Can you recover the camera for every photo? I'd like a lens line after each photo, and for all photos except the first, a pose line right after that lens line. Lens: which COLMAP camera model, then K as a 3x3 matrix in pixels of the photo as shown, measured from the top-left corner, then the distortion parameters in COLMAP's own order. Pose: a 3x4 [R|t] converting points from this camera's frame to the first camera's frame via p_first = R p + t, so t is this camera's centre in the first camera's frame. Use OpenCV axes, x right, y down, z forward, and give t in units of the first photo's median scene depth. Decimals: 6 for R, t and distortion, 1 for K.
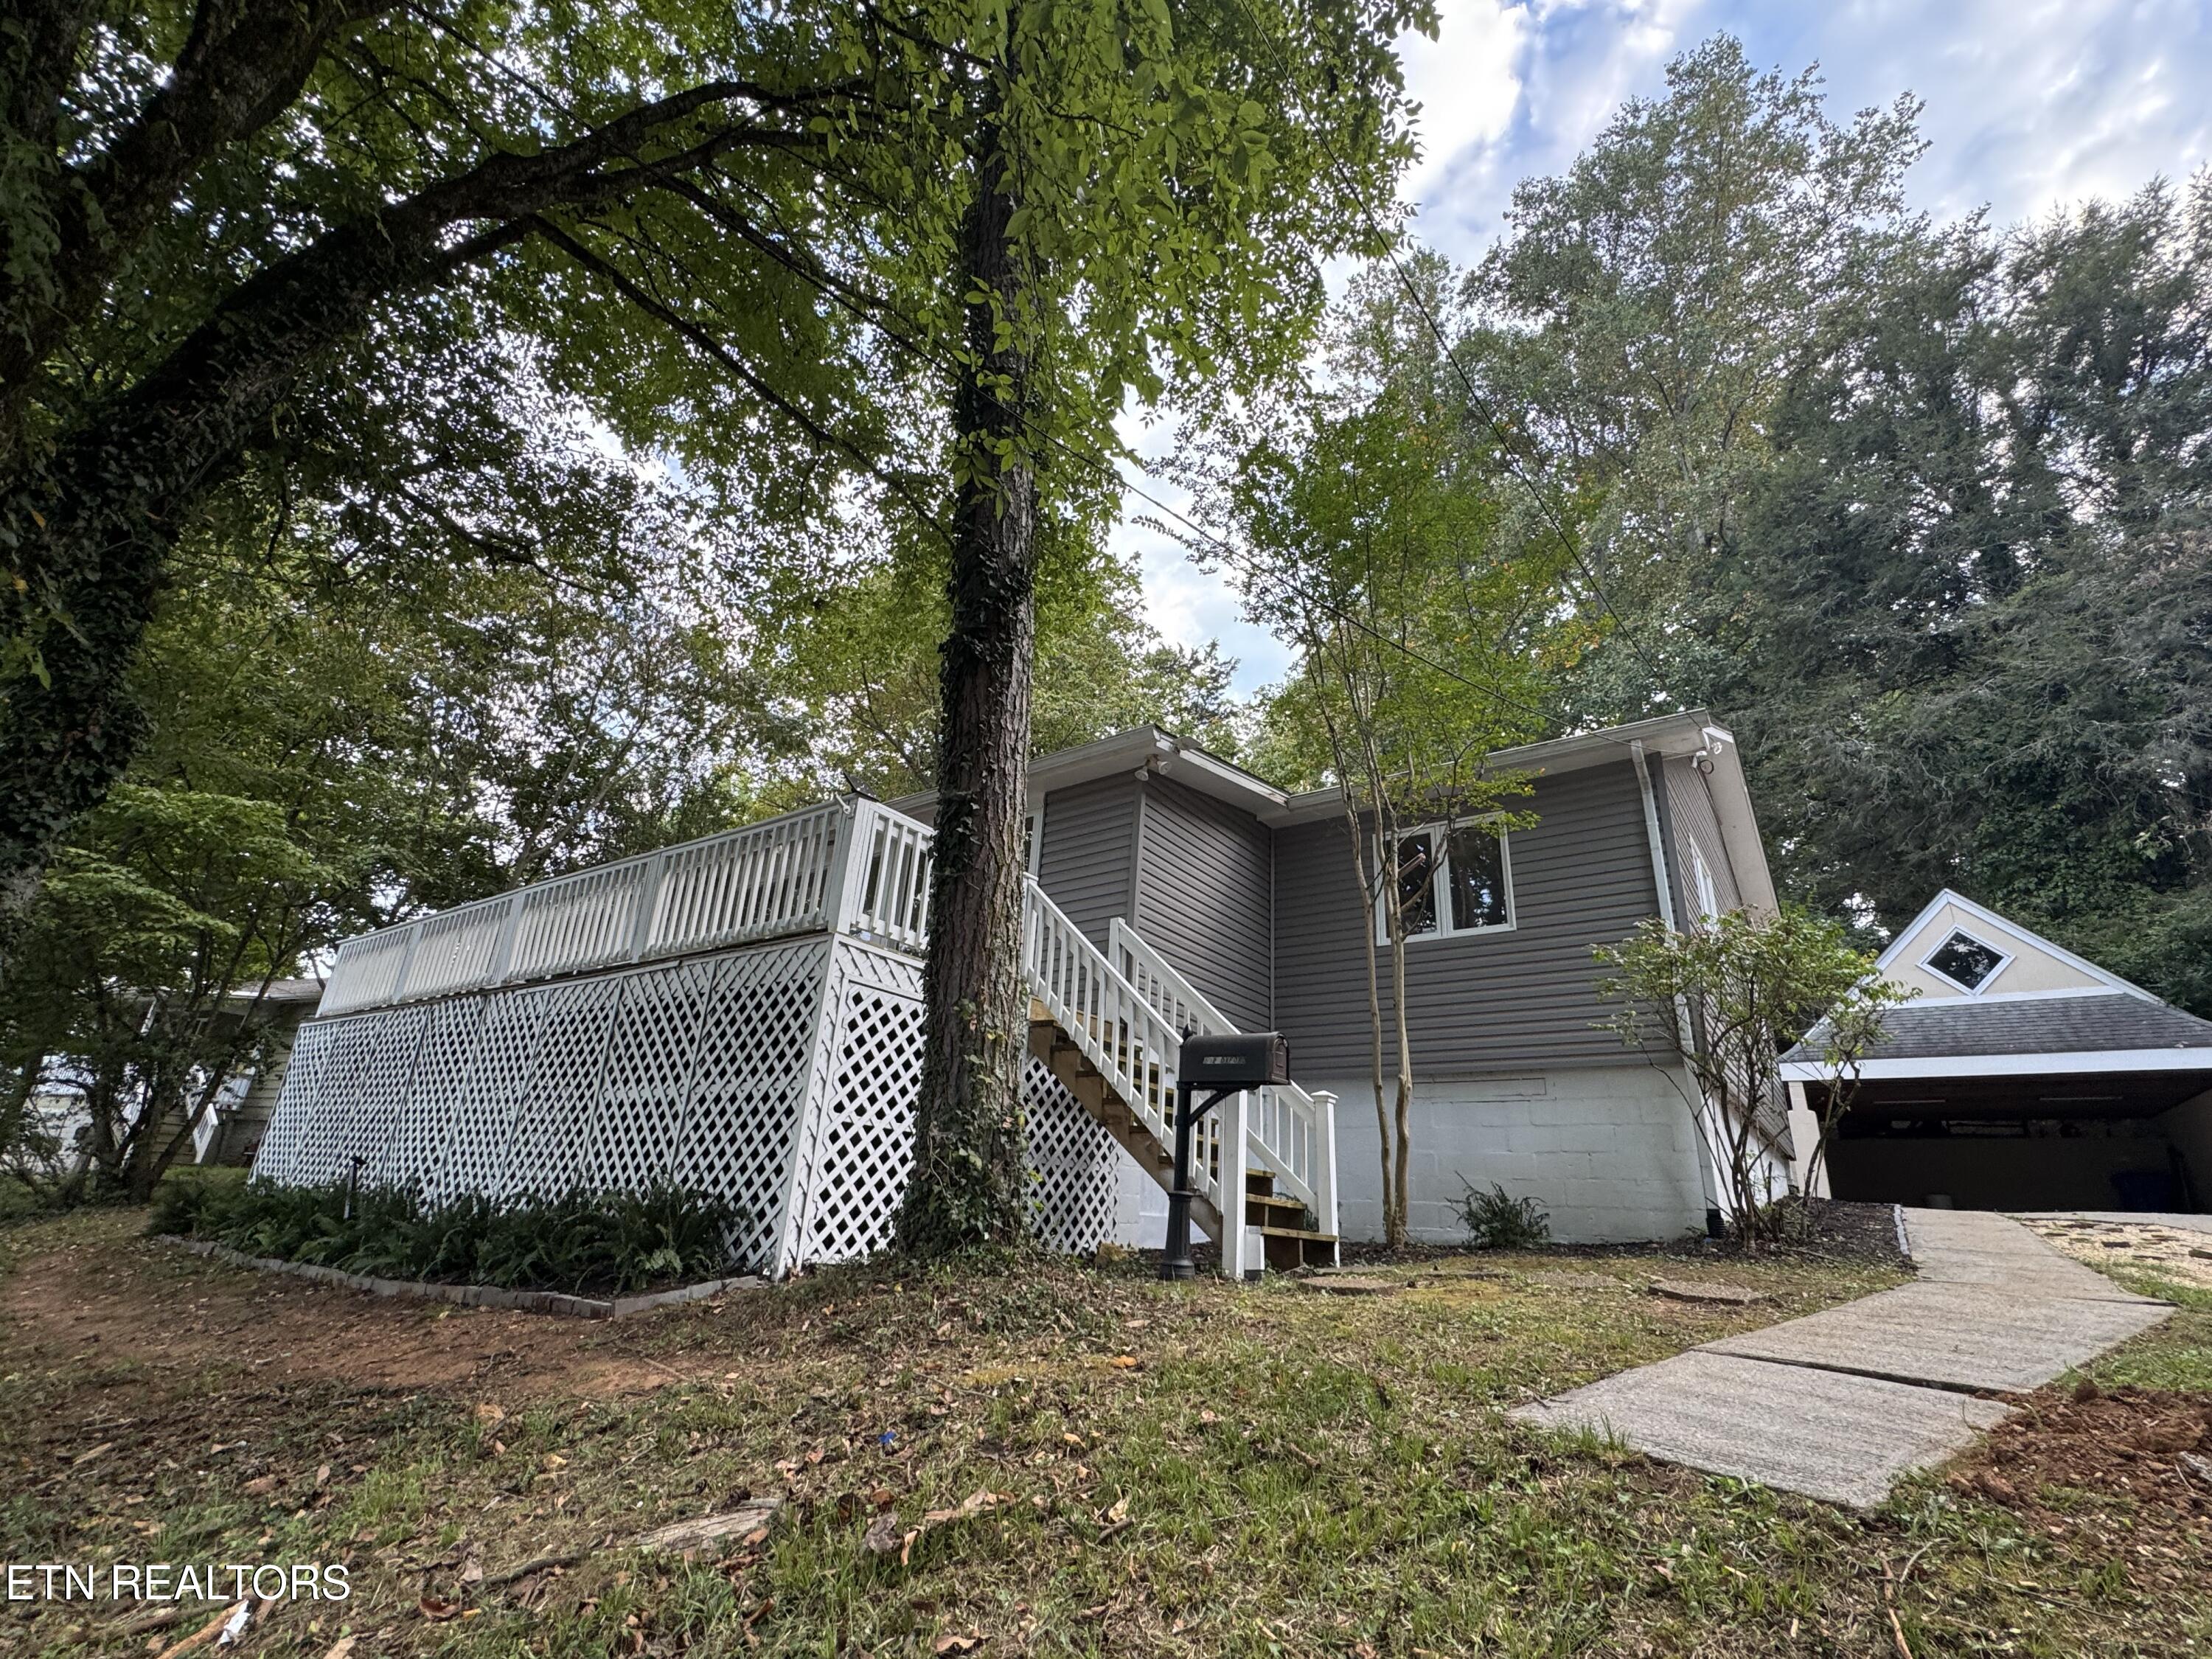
lens RADIAL K [[1022.8, 0, 1102.5], [0, 1022.8, 833.7], [0, 0, 1]] dist [0.006252, 0.000229]
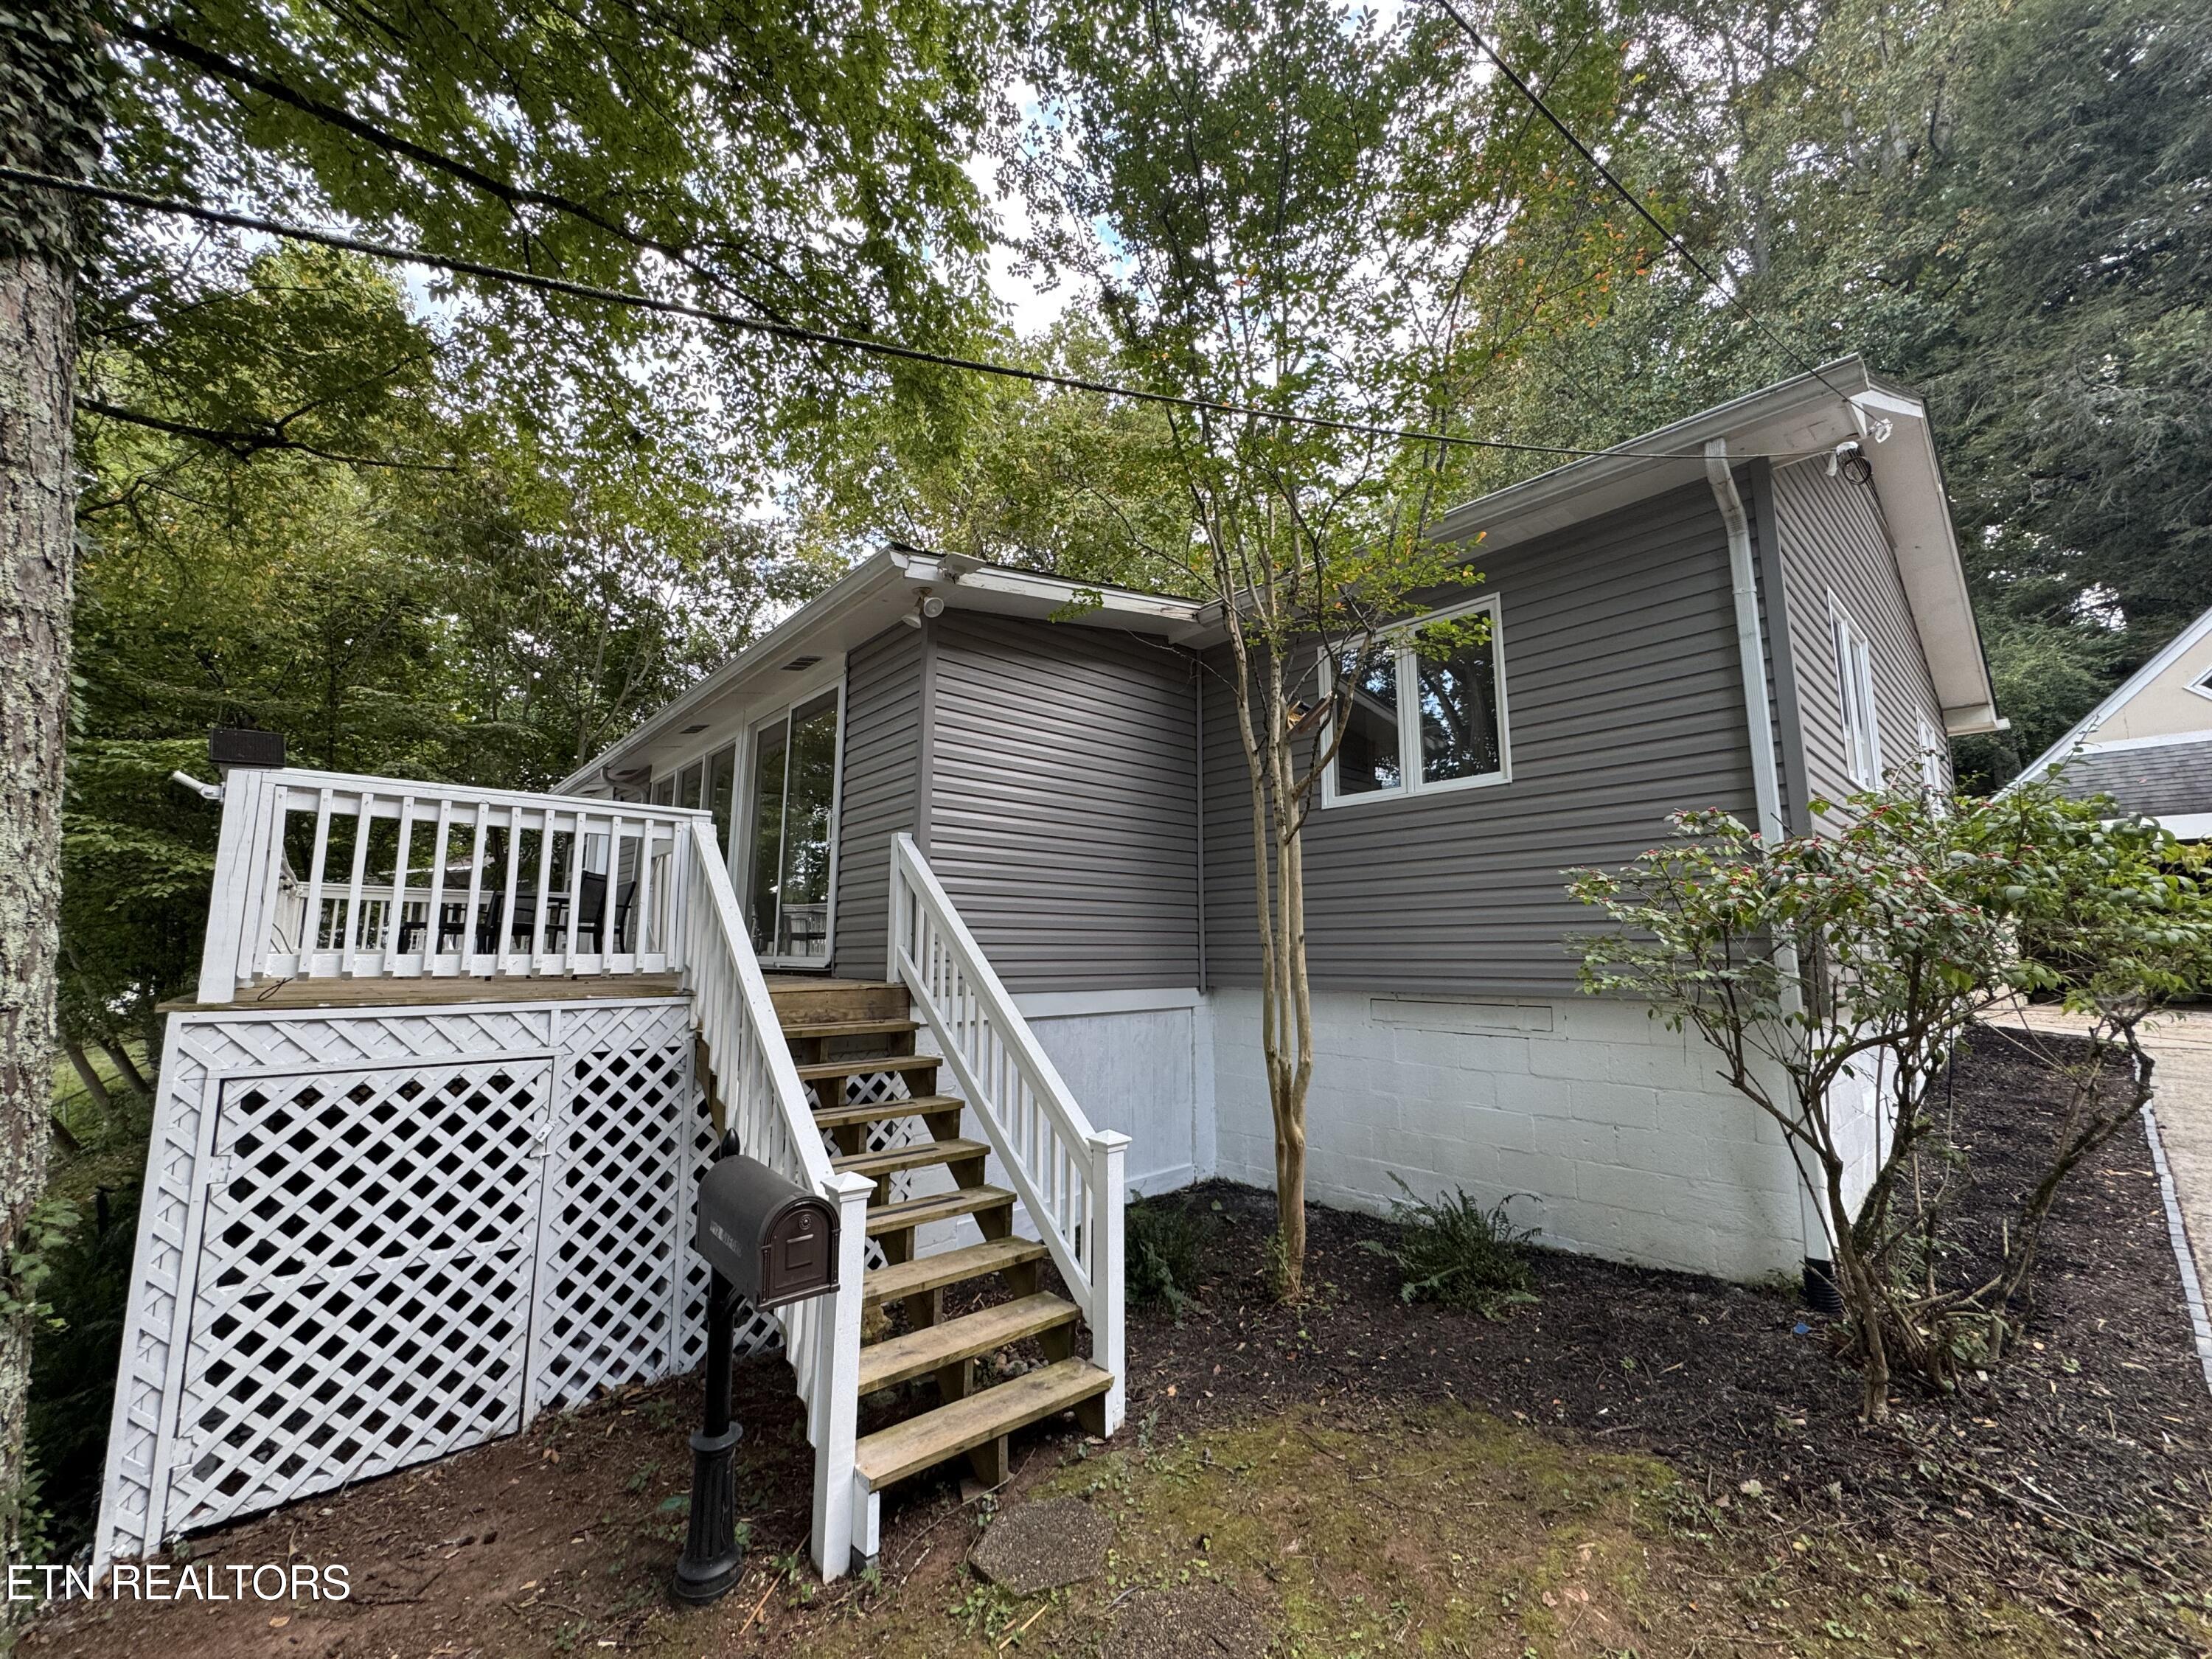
lens RADIAL K [[875.8, 0, 1108.4], [0, 875.8, 831.1], [0, 0, 1]] dist [-0.002685, 0.000554]
pose [[0.975912, -0.084896, -0.200970, 0.258590], [0.129670, 0.966526, 0.221388, -0.032256], [0.175447, -0.242115, 0.954253, 0.409192]]
